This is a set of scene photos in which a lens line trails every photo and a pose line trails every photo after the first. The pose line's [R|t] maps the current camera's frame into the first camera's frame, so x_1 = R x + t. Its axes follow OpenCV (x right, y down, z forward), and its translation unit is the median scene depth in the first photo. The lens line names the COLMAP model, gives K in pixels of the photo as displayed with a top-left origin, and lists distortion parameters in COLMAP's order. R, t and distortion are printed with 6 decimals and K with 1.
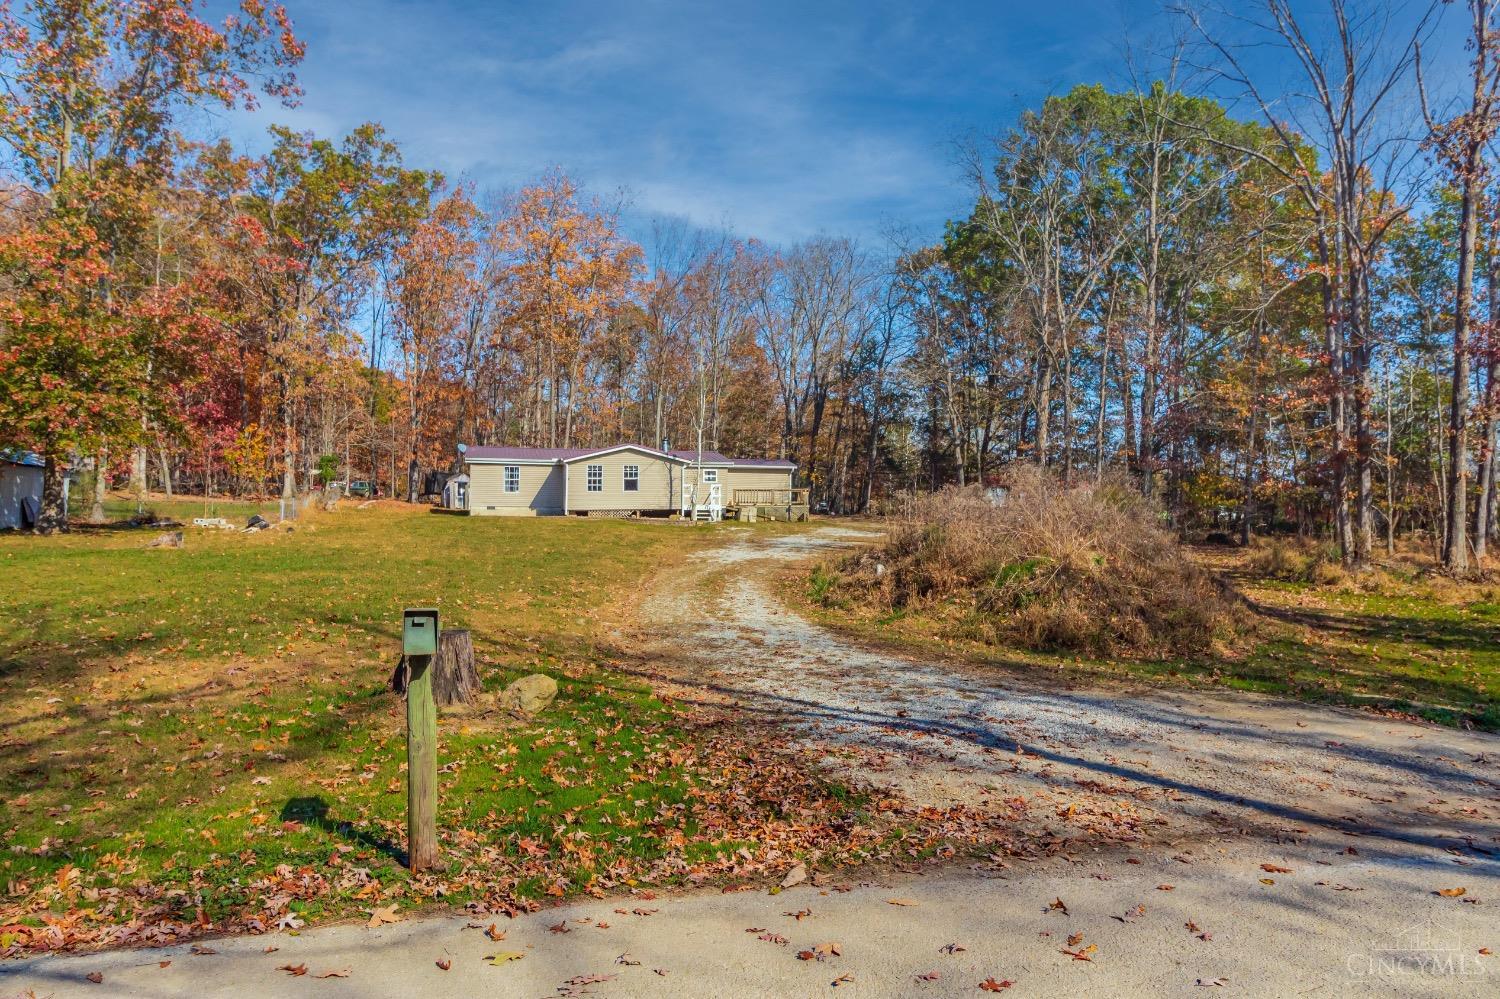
lens RADIAL K [[1001.2, 0, 750.0], [0, 1001.2, 499.5], [0, 0, 1]] dist [0.002989, -0.002124]
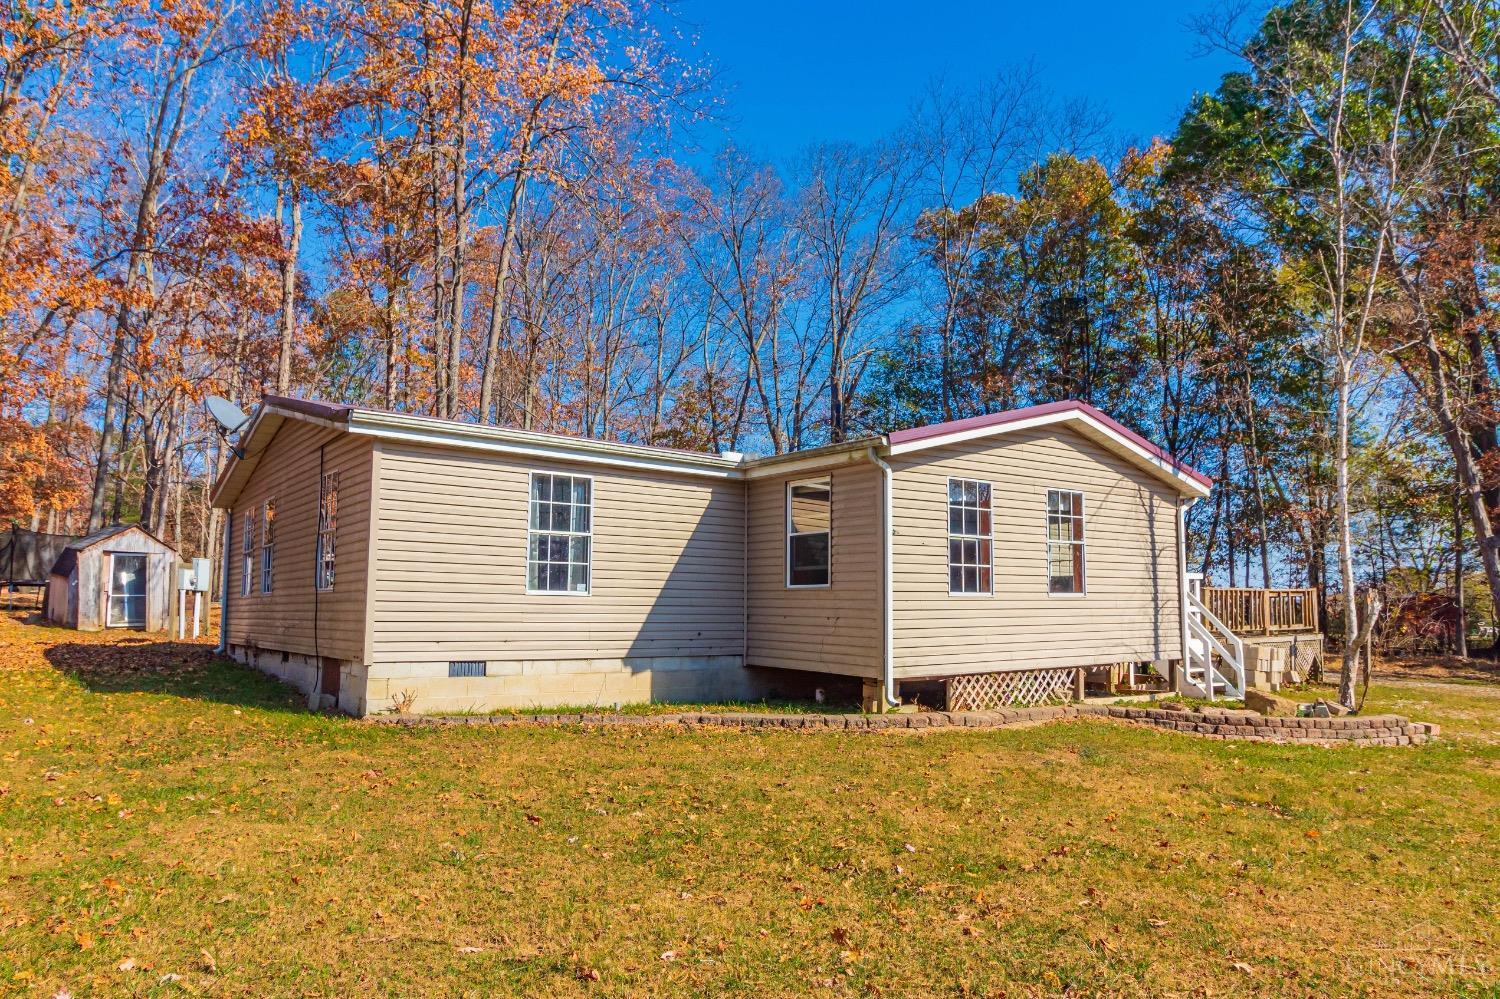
lens RADIAL K [[969.4, 0, 750.0], [0, 969.4, 499.5], [0, 0, 1]] dist [-0.009209, -0.000347]
pose [[0.925103, 0.044463, 0.377104, -0.230010], [-0.008323, 0.995257, -0.096928, -0.006100], [-0.379625, 0.086530, 0.921085, 0.652169]]
